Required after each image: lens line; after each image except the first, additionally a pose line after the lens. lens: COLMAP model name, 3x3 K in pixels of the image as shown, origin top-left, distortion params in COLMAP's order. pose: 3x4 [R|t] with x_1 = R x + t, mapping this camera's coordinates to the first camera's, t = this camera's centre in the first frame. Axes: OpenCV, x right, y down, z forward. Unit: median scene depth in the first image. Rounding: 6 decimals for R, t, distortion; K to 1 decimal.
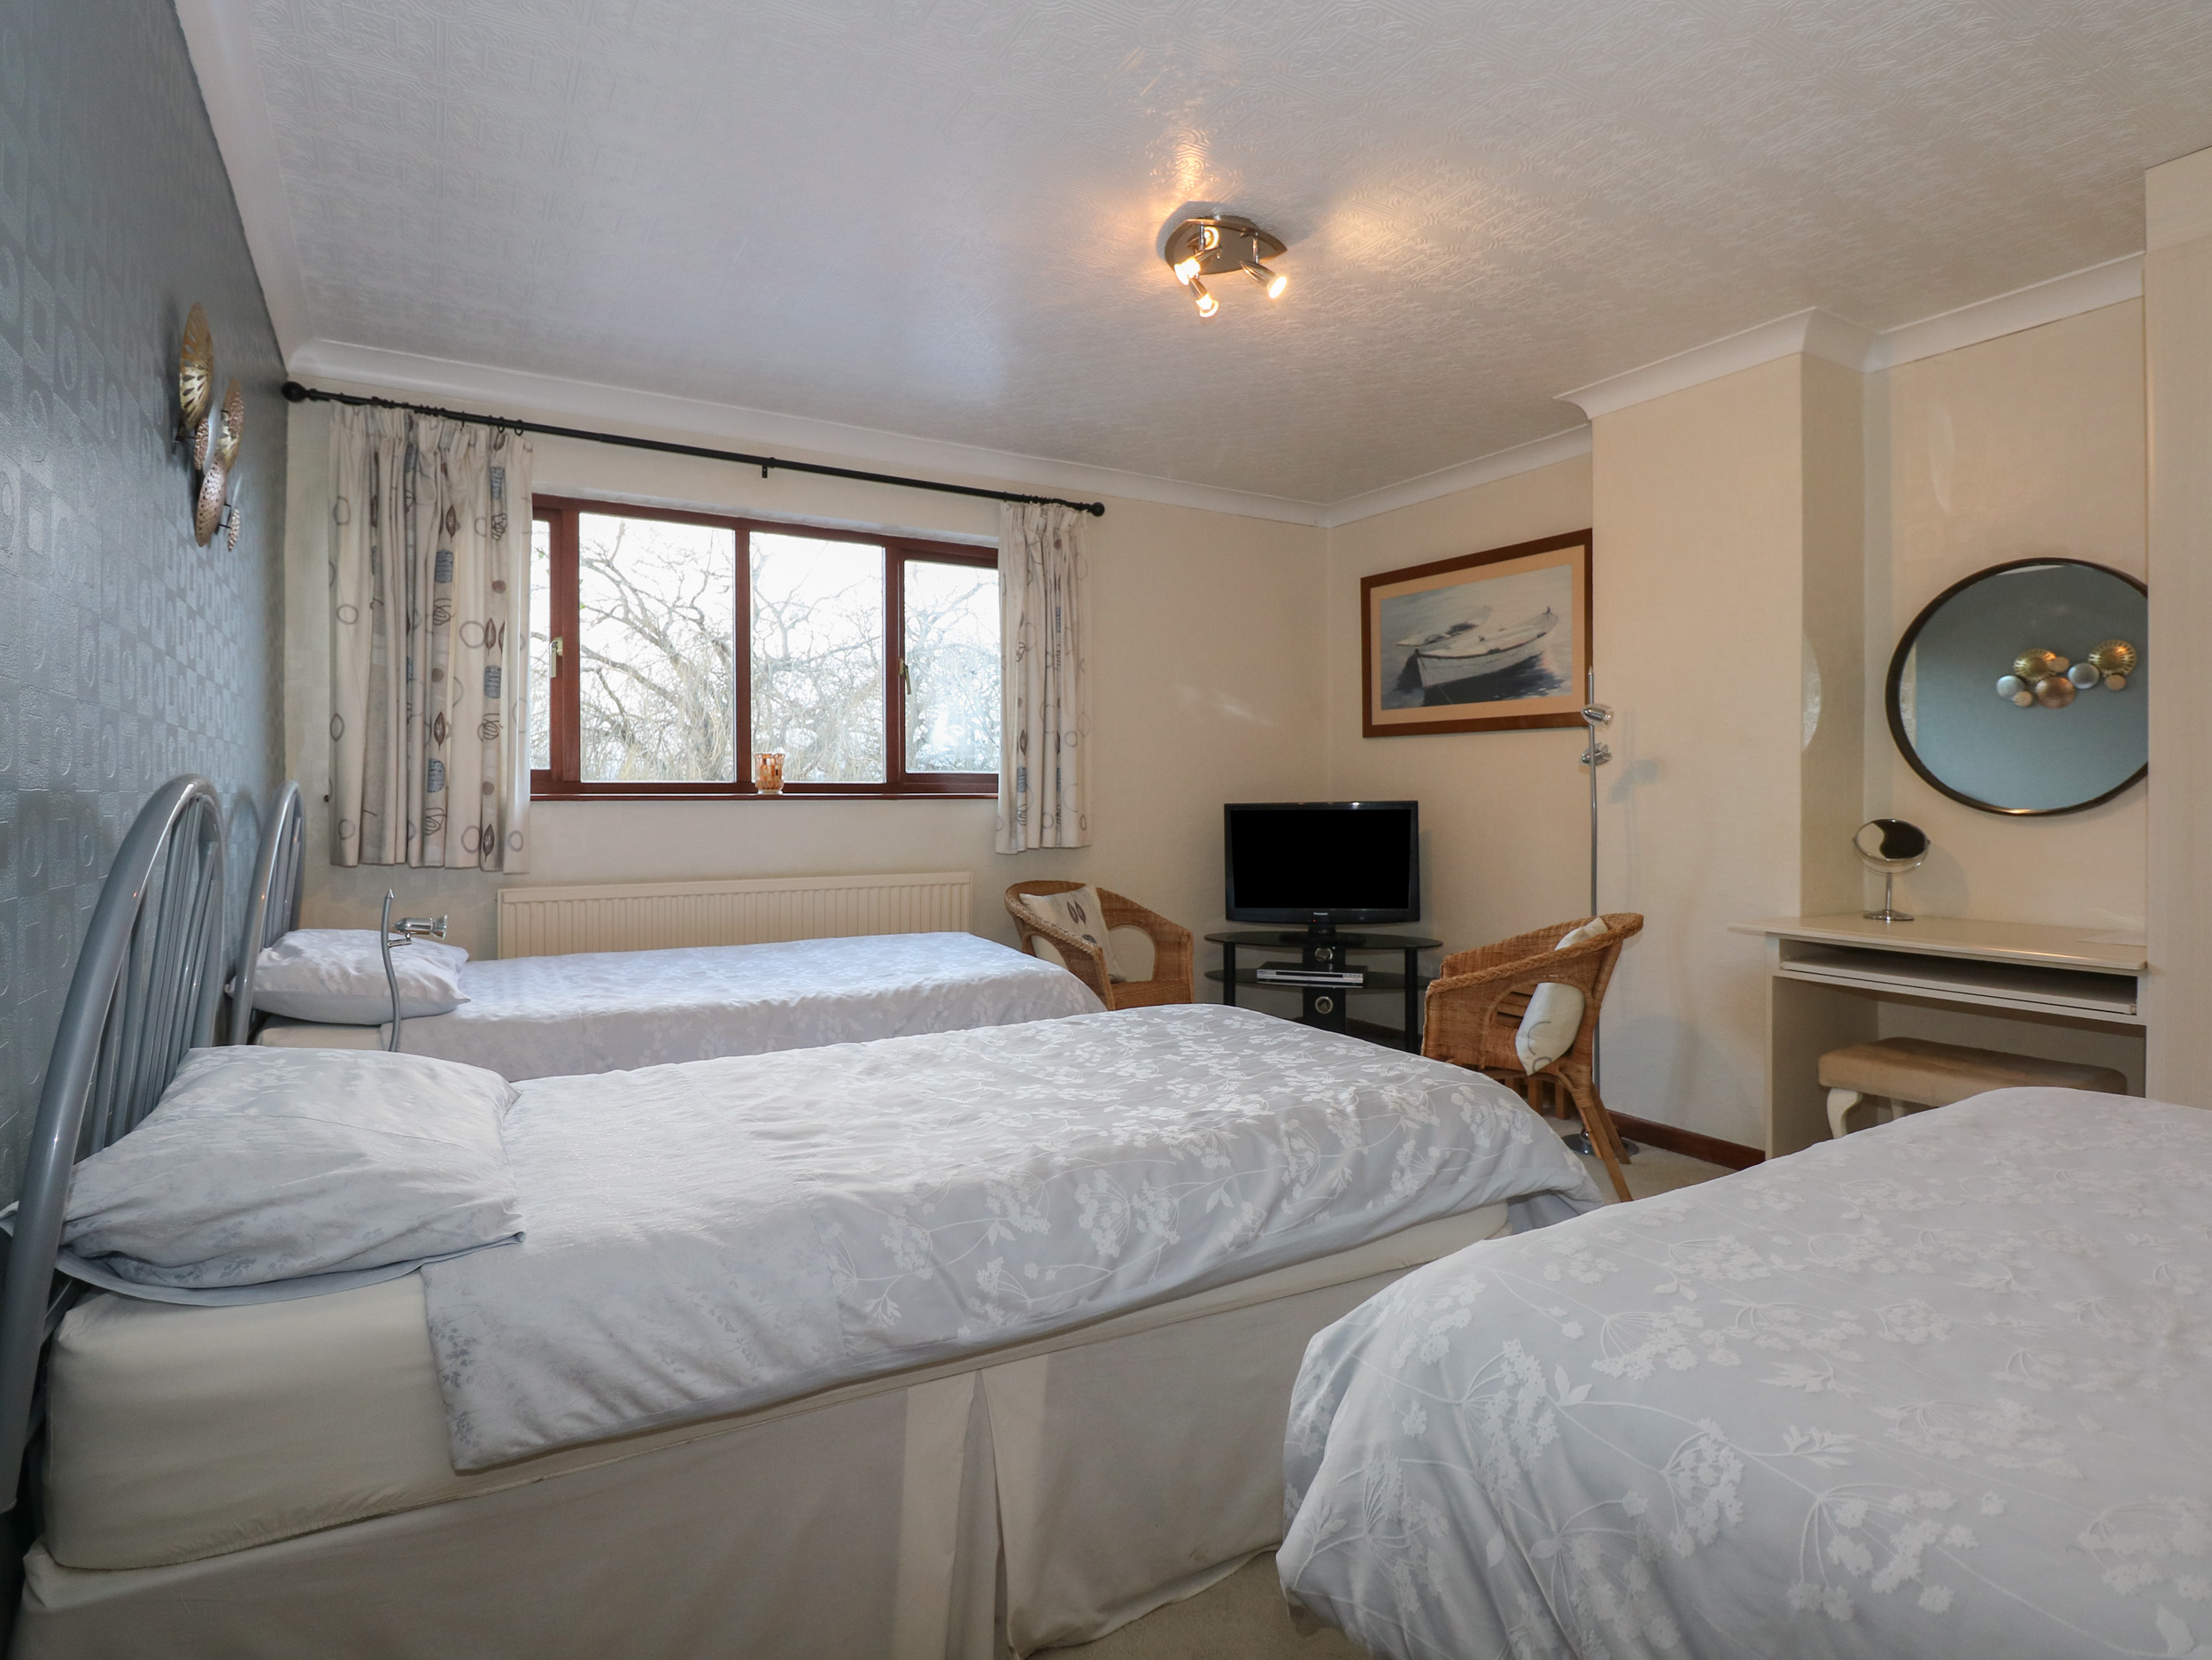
lens RADIAL K [[1134.1, 0, 1102.9], [0, 1134.1, 804.7], [0, 0, 1]] dist [-0.001185, -0.013243]
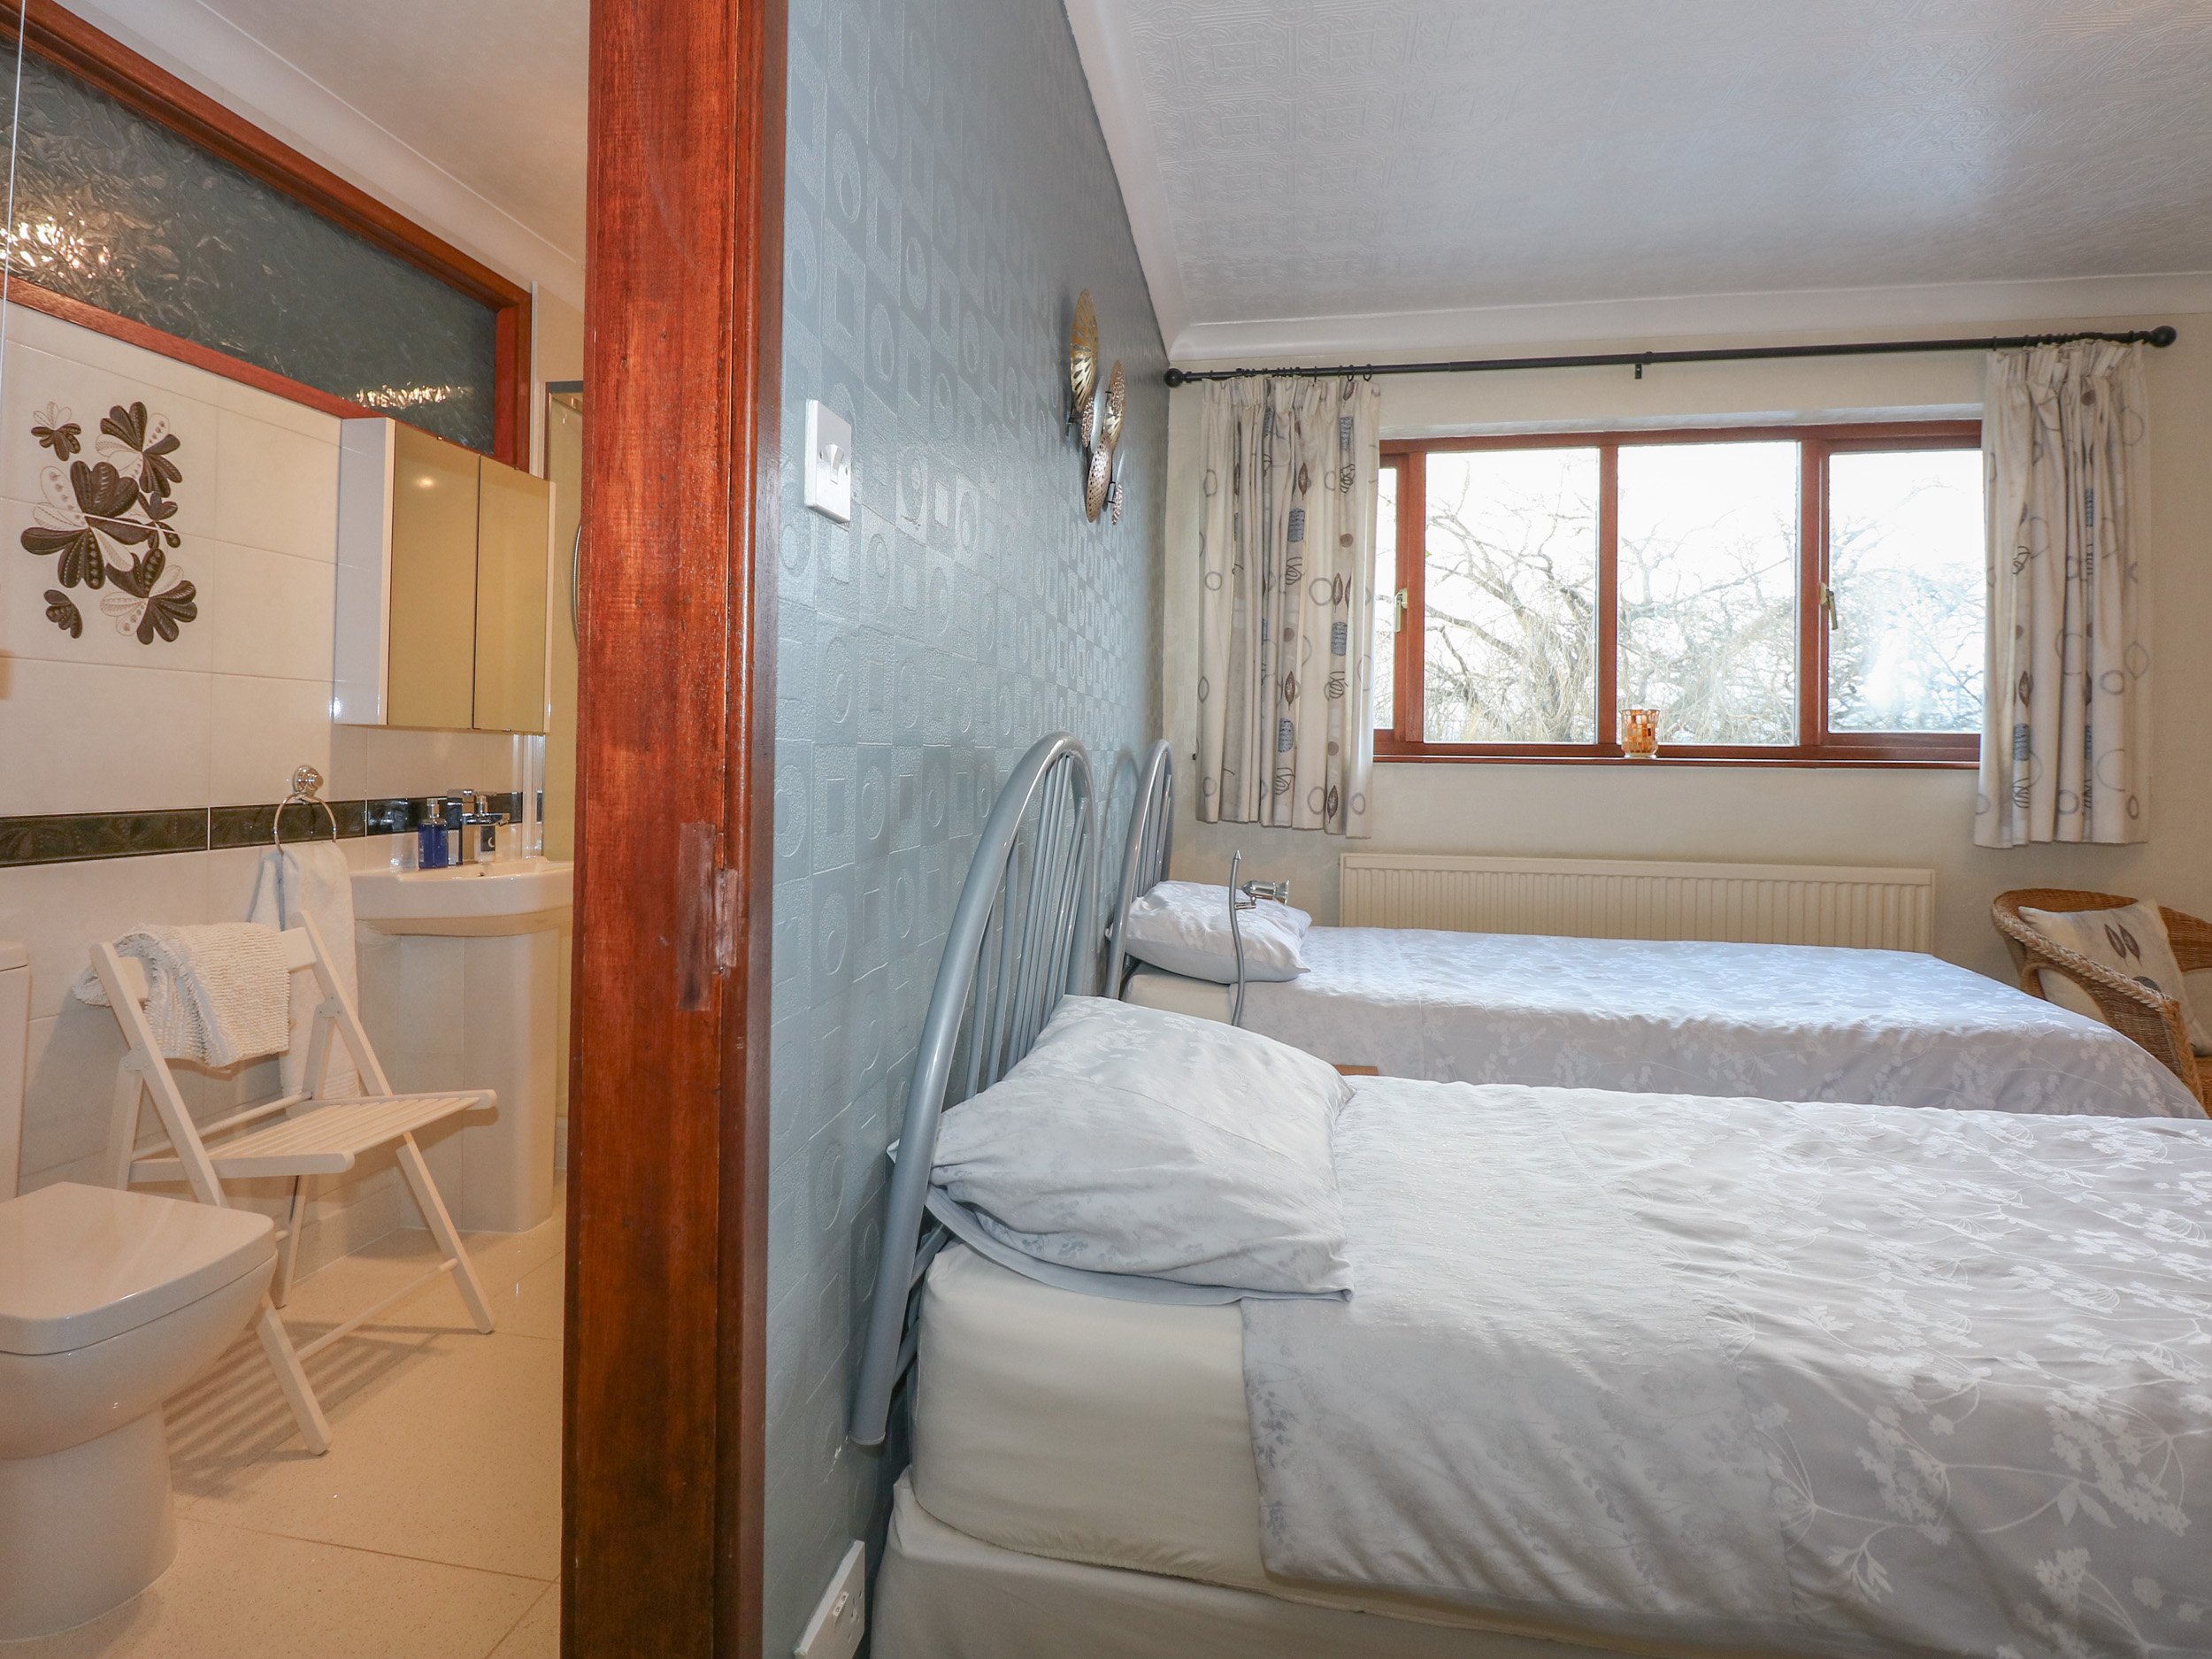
lens RADIAL K [[1208.7, 0, 1058.9], [0, 1208.7, 747.3], [0, 0, 1]] dist [-0.002296, -0.011336]
pose [[0.749044, 0.007139, -0.662482, -0.048691], [-0.018500, 0.999777, -0.010143, -0.001094], [0.662262, 0.019854, 0.749009, 0.102206]]
